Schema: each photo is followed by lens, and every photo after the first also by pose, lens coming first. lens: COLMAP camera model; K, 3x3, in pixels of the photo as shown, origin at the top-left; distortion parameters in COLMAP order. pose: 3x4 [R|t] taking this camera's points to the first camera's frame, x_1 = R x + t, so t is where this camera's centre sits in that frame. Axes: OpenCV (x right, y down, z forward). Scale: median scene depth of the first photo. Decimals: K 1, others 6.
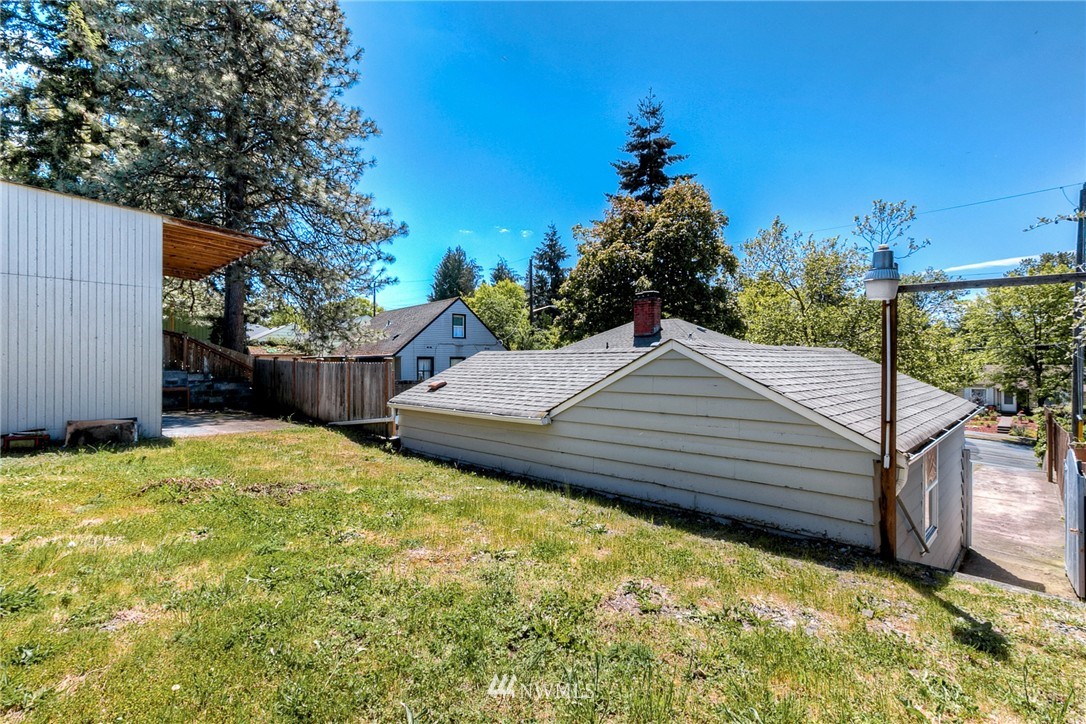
lens RADIAL K [[500.0, 0, 542.3], [0, 500.0, 364.7], [0, 0, 1]] dist [0.000022, 0.002238]
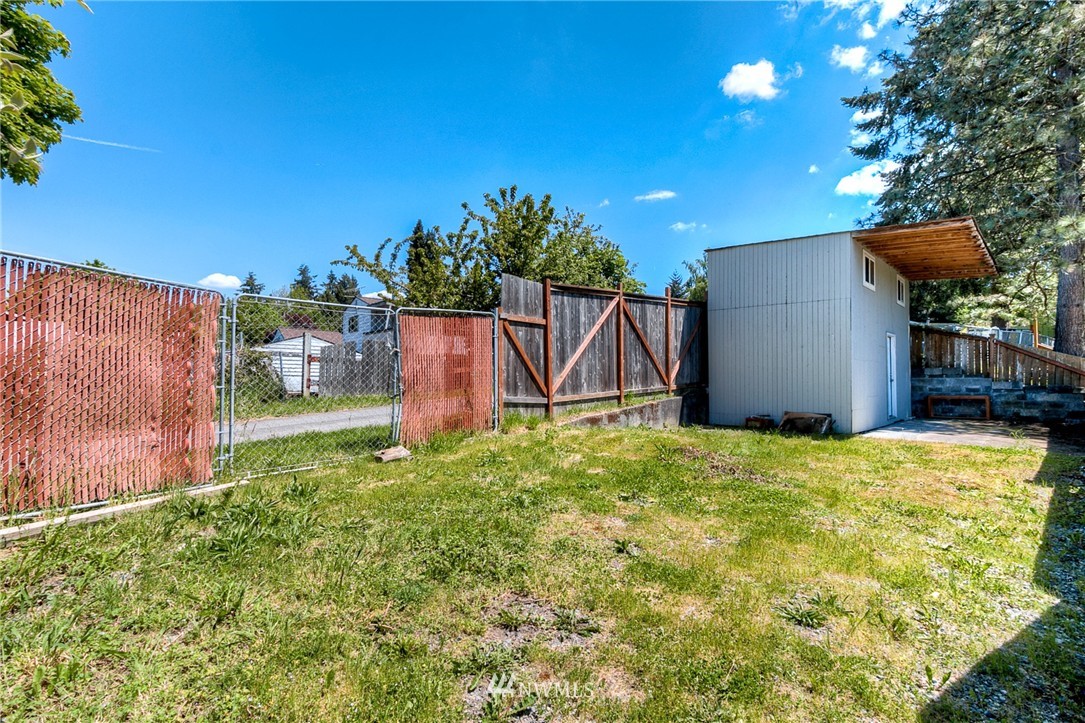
lens RADIAL K [[499.6, 0, 541.9], [0, 499.6, 364.3], [0, 0, 1]] dist [0.000022, 0.002238]
pose [[0.017924, -0.027214, -0.999469, 0.327934], [-0.000643, 0.999629, -0.027230, 0.023334], [0.999839, 0.001130, 0.017900, 0.316339]]
